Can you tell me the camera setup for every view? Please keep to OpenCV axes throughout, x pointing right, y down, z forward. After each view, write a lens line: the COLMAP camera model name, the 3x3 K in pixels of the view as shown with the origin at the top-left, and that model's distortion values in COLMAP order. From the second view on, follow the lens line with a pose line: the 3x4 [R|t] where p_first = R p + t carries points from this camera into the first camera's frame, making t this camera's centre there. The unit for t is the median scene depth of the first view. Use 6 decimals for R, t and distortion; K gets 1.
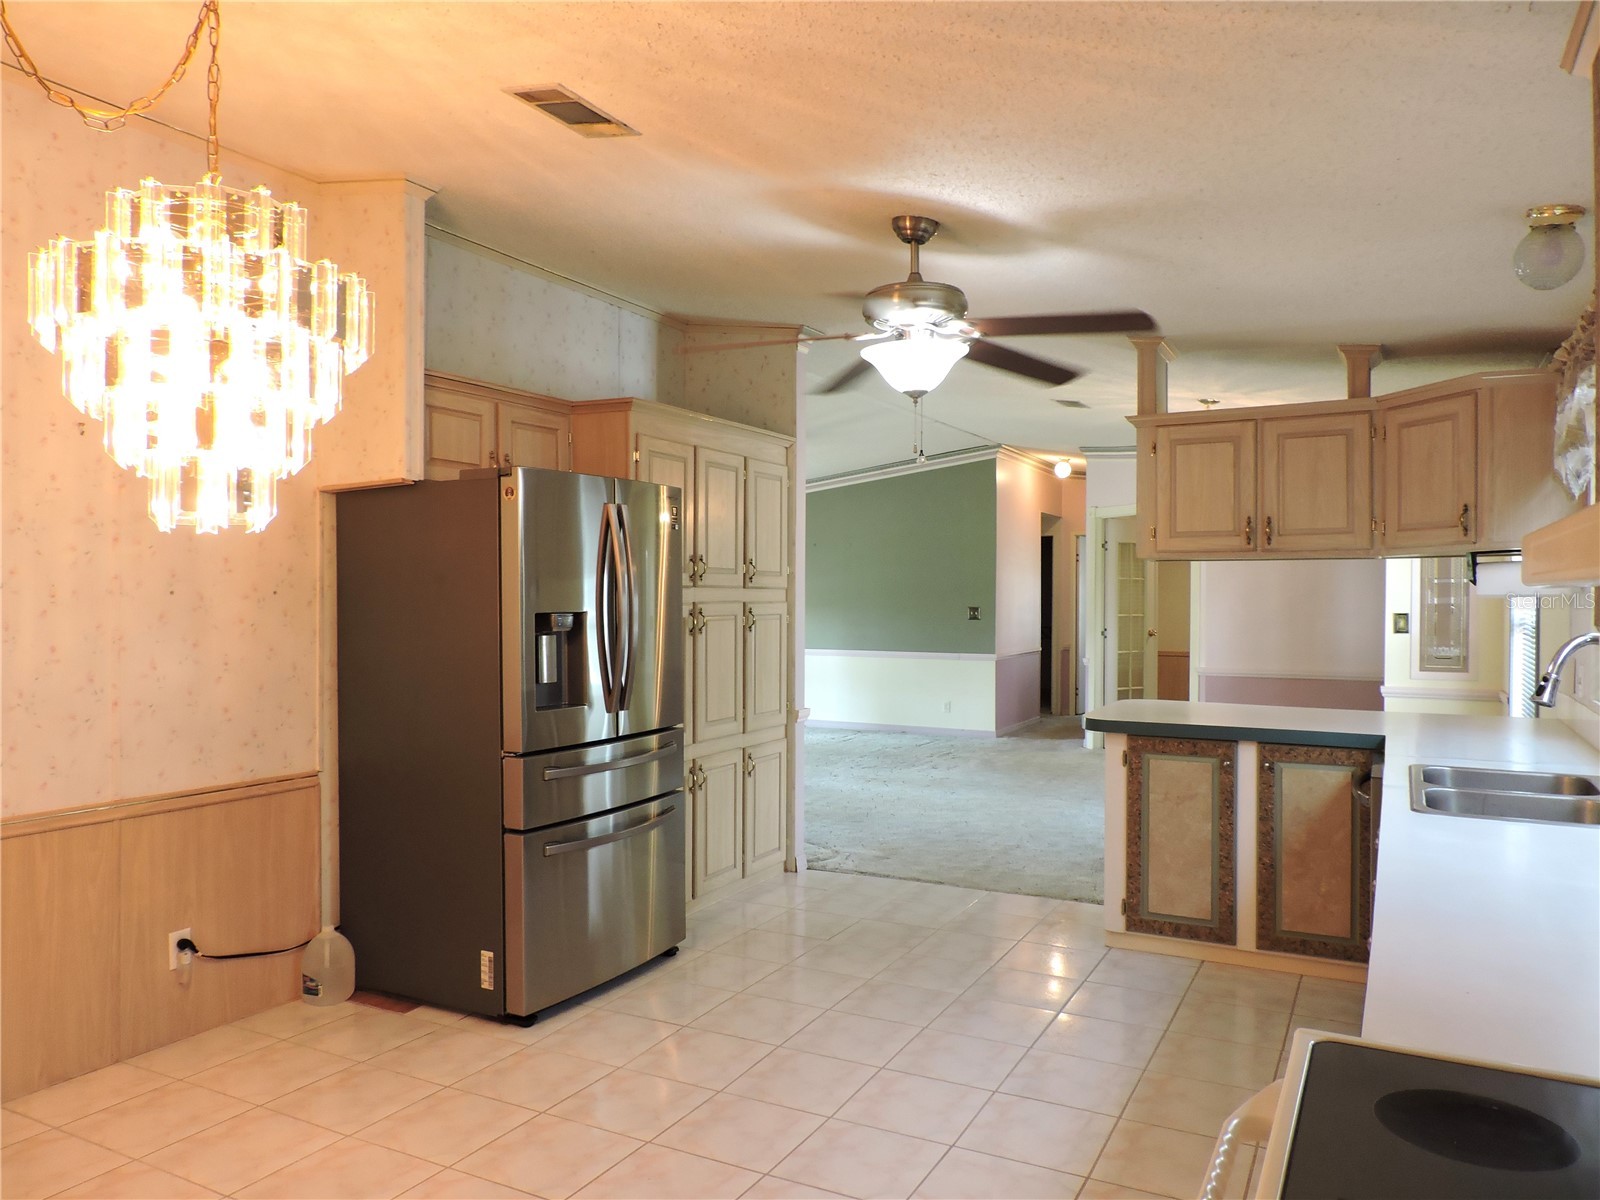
lens RADIAL K [[1135.6, 0, 796.0], [0, 1135.6, 601.3], [0, 0, 1]] dist [-0.027814, 0.004134]
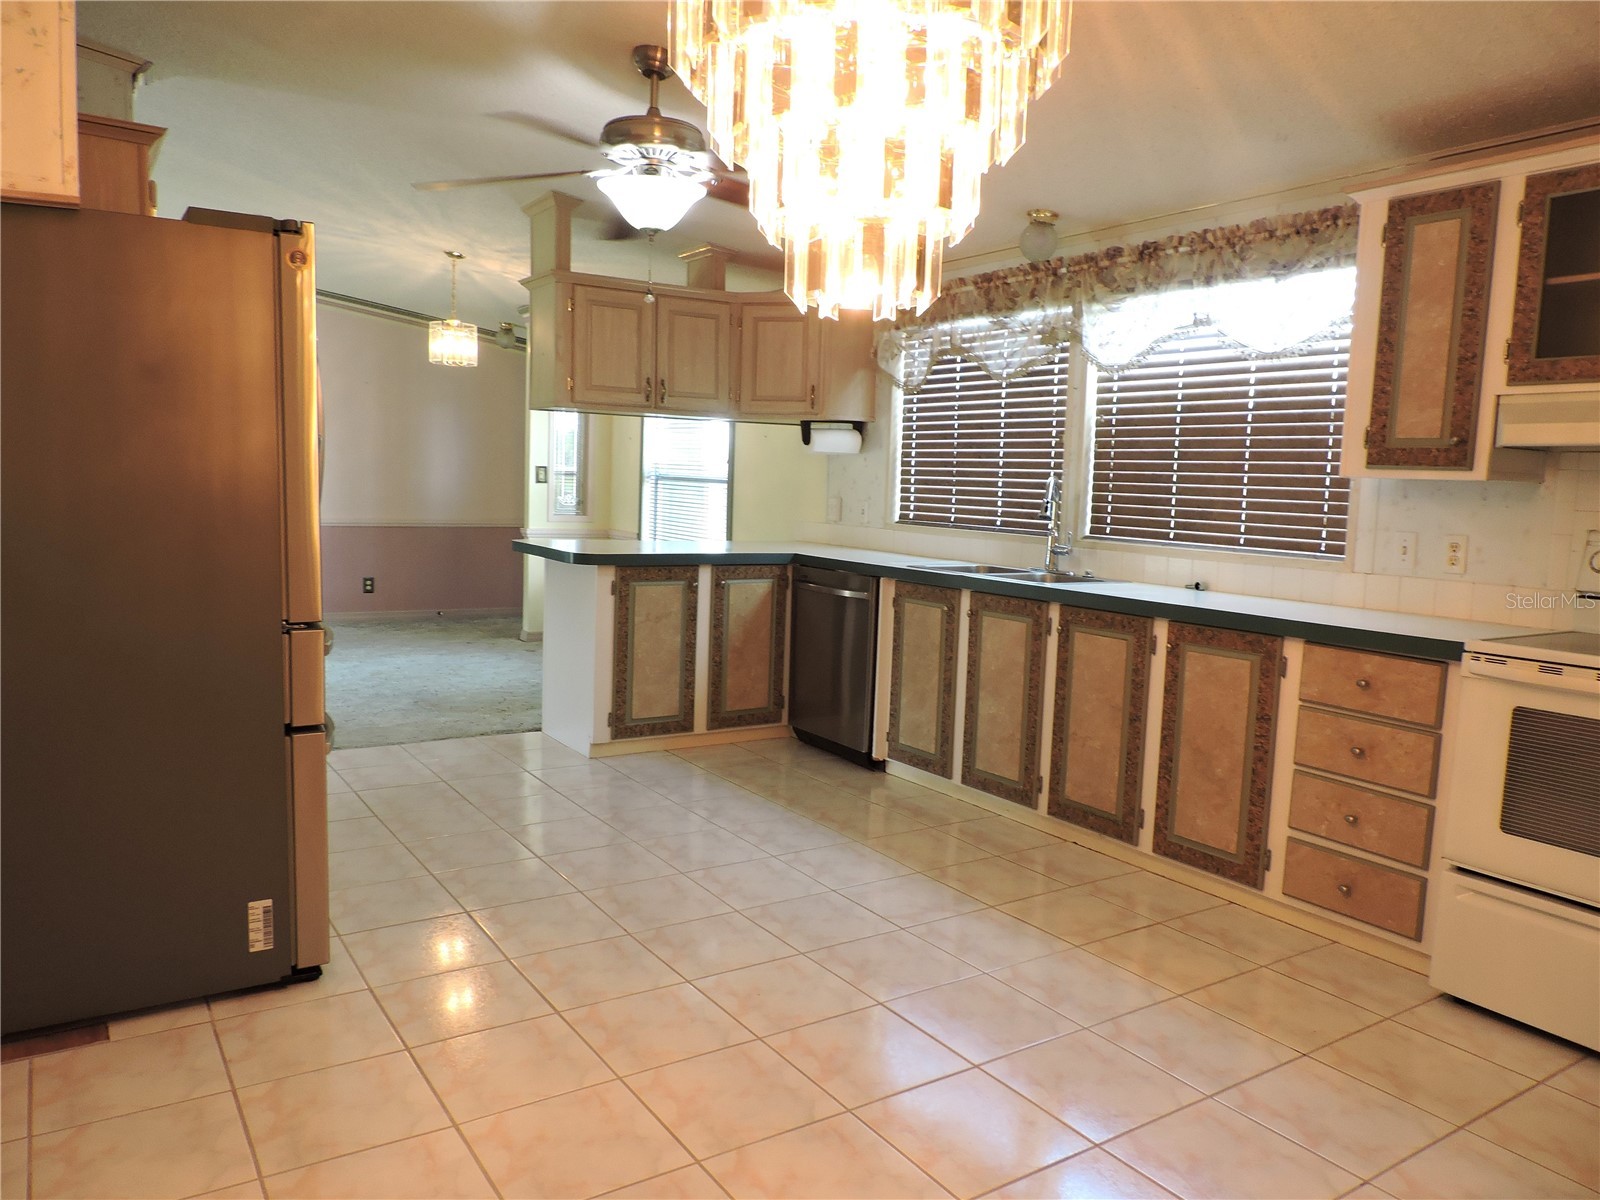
lens RADIAL K [[1135.6, 0, 793.6], [0, 1135.6, 604.3], [0, 0, 1]] dist [-0.027814, 0.004134]
pose [[0.484164, -0.082989, 0.871033, -0.621474], [-0.027096, 0.993592, 0.109727, 0.027928], [-0.874558, -0.076727, 0.478813, 0.318595]]
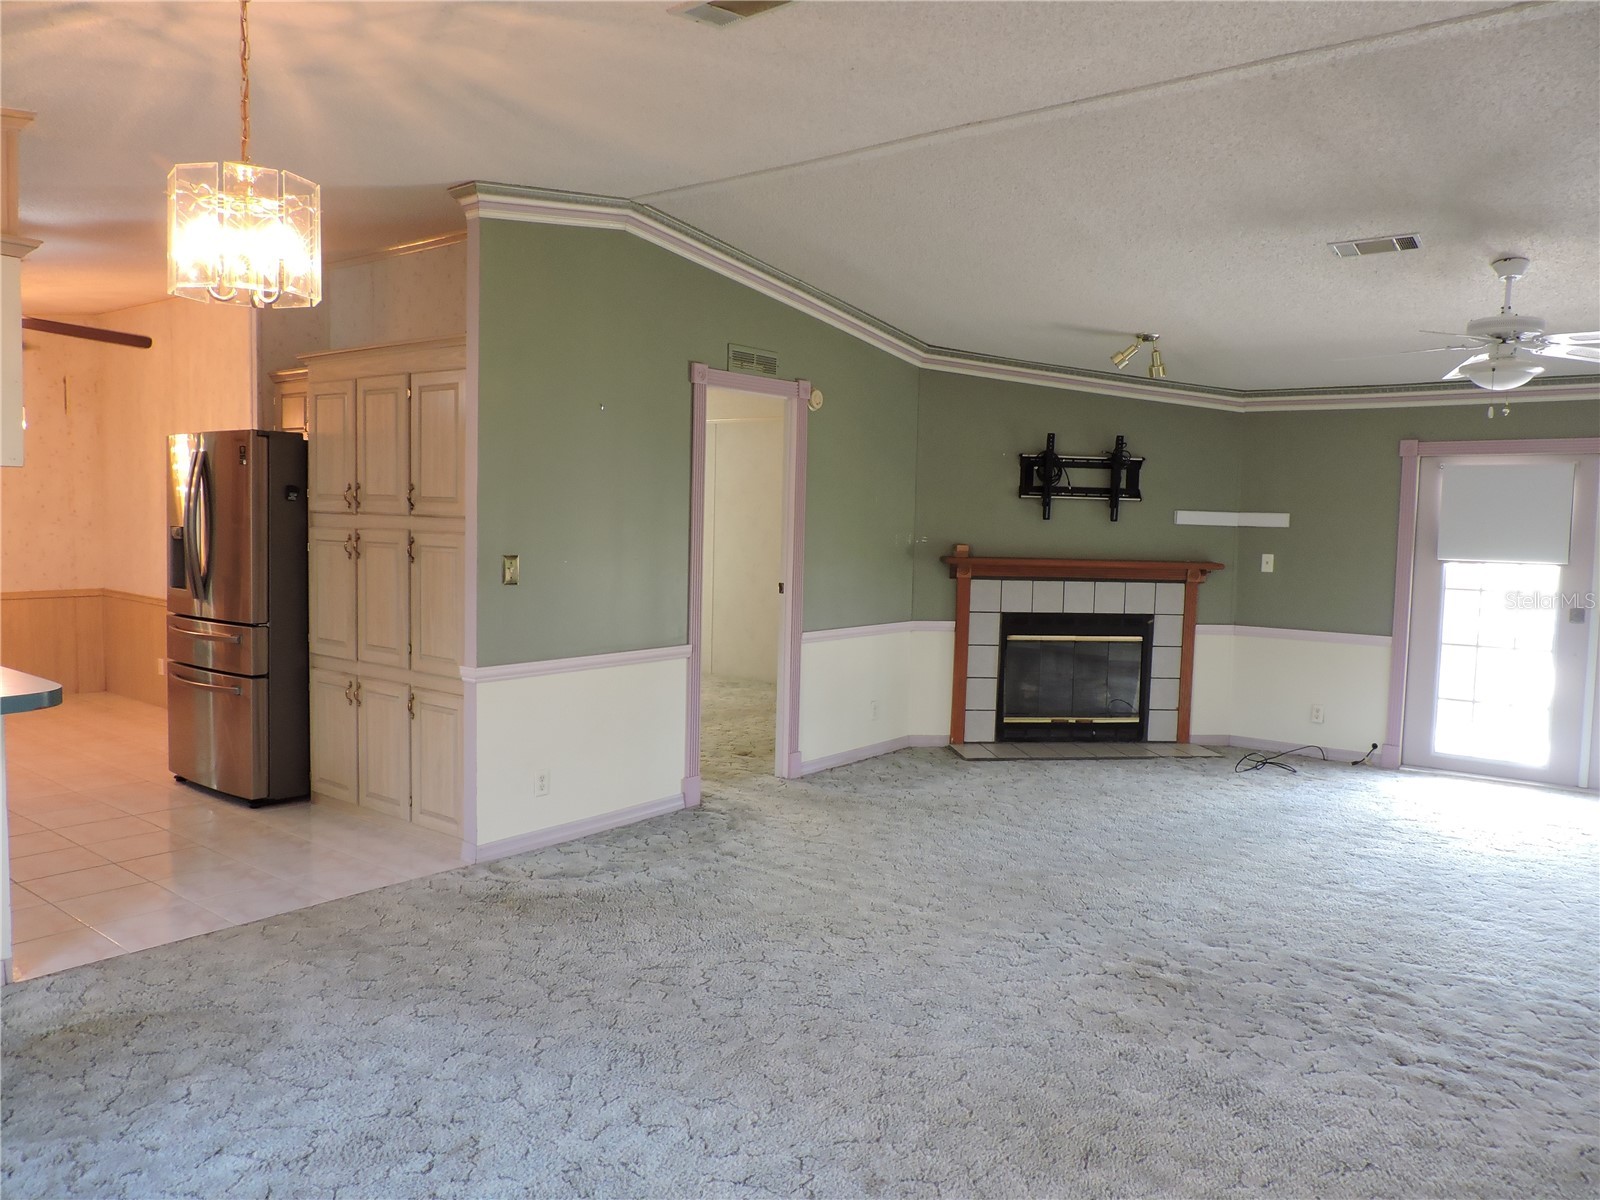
lens RADIAL K [[1135.6, 0, 796.5], [0, 1135.6, 597.1], [0, 0, 1]] dist [-0.027814, 0.004134]
pose [[-0.178029, 0.058701, -0.982273, 1.353639], [-0.030043, 0.997430, 0.065052, -0.024147], [0.983567, 0.041092, -0.175808, 2.458397]]
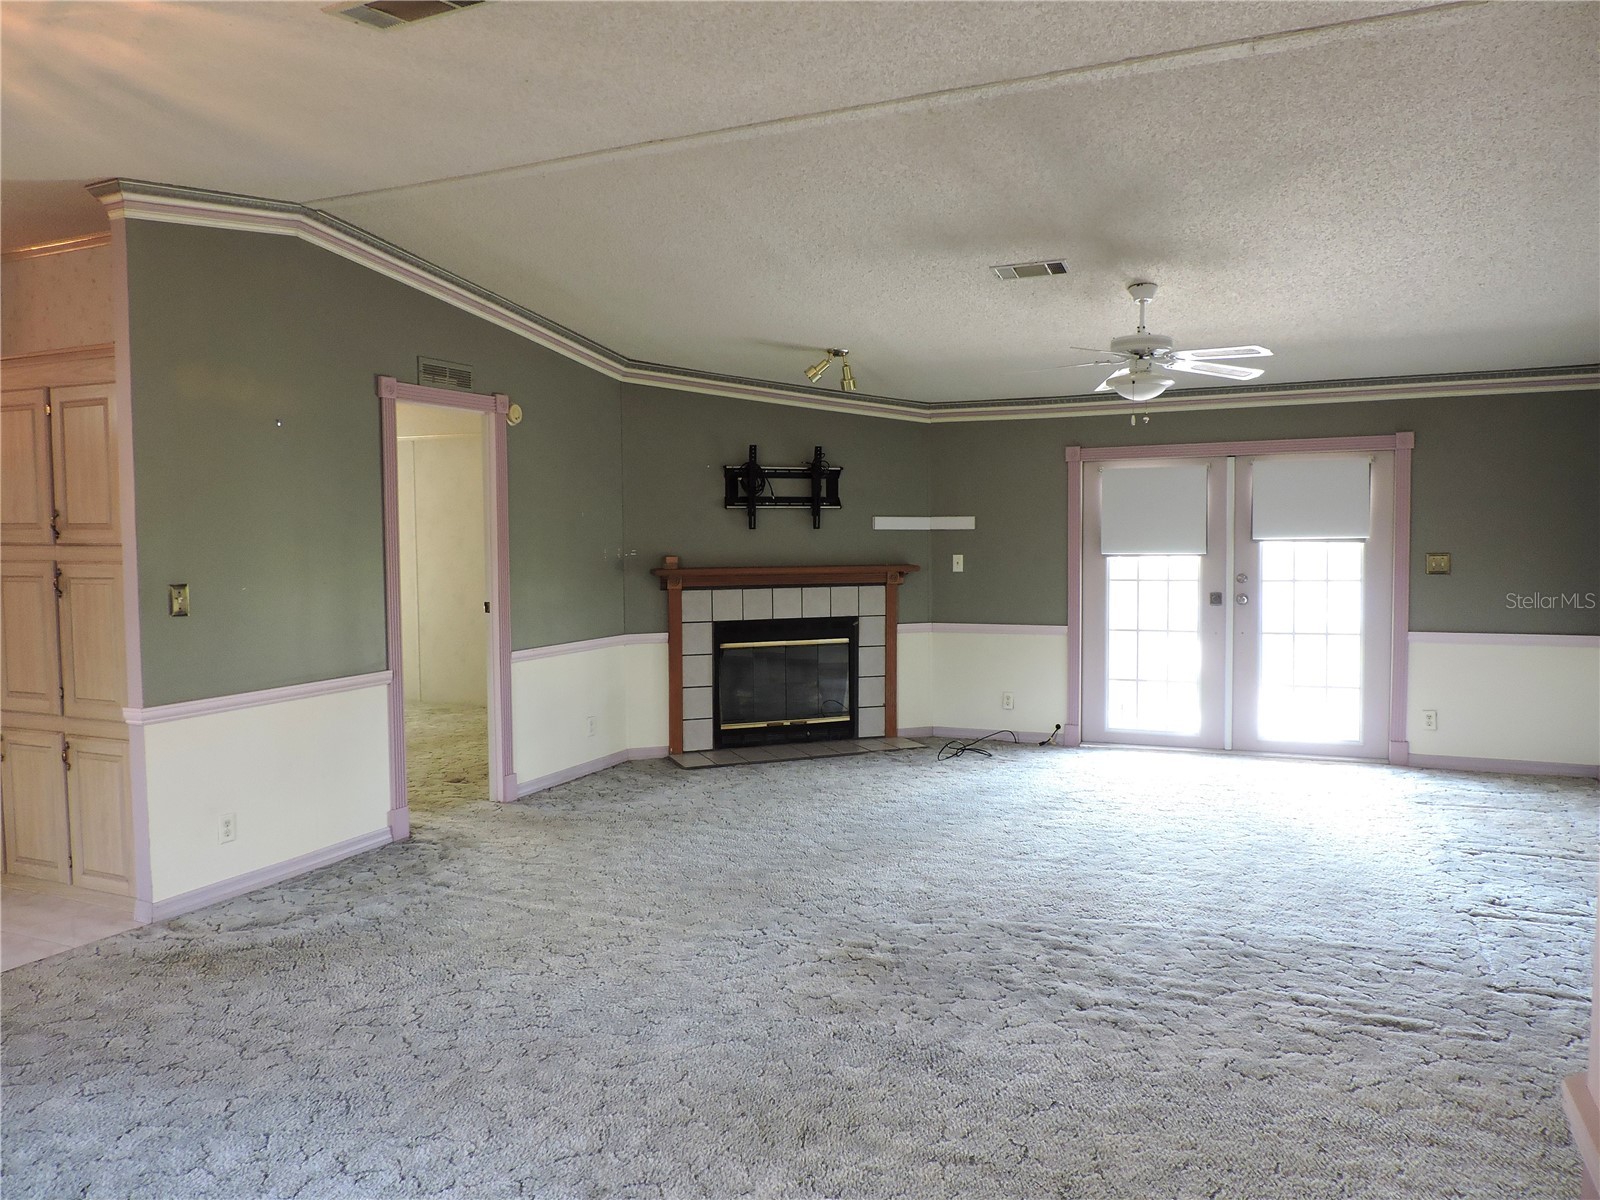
lens RADIAL K [[1135.6, 0, 801.6], [0, 1135.6, 597.3], [0, 0, 1]] dist [-0.027814, 0.004134]
pose [[0.070423, 0.047987, -0.996362, 1.367829], [0.002798, 0.998829, 0.048304, -0.018524], [0.997513, -0.006190, 0.070206, 2.482065]]
